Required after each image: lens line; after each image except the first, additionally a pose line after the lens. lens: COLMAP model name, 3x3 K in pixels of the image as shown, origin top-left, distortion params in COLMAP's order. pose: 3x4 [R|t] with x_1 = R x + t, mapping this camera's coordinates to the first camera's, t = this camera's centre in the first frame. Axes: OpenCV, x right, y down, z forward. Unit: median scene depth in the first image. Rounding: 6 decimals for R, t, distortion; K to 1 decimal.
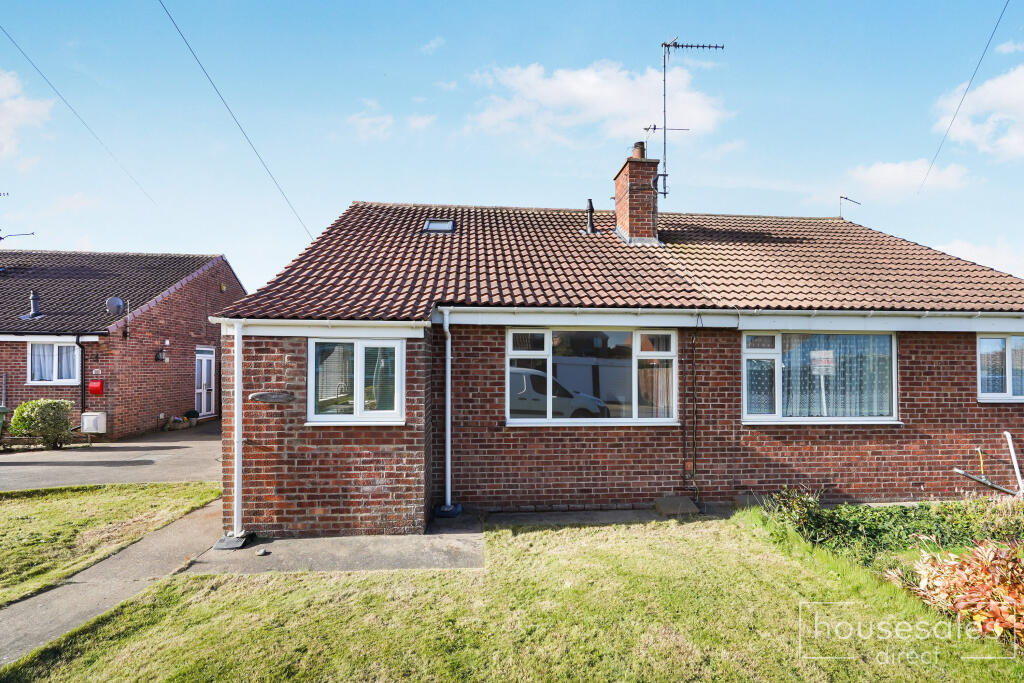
lens RADIAL K [[469.2, 0, 473.9], [0, 469.2, 360.6], [0, 0, 1]] dist [-0.001654, 0.002146]
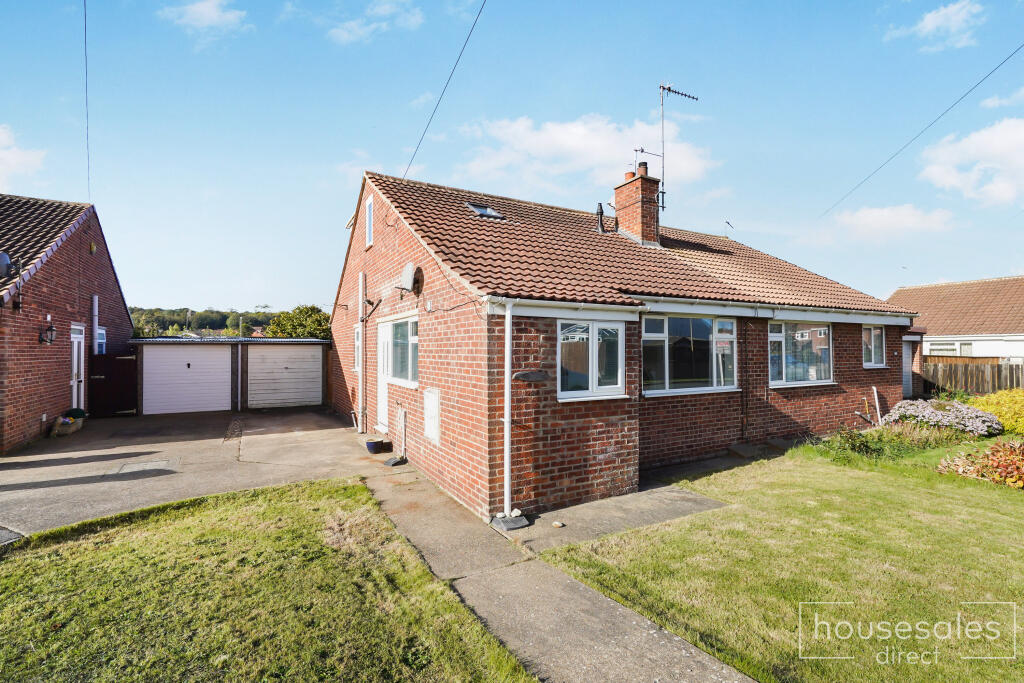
lens RADIAL K [[469.2, 0, 502.3], [0, 469.2, 343.0], [0, 0, 1]] dist [-0.001654, 0.002146]
pose [[0.909555, 0.000562, 0.415583, -0.889825], [0.000322, 0.999998, -0.002058, 0.007470], [-0.415584, 0.002006, 0.909553, 0.092035]]
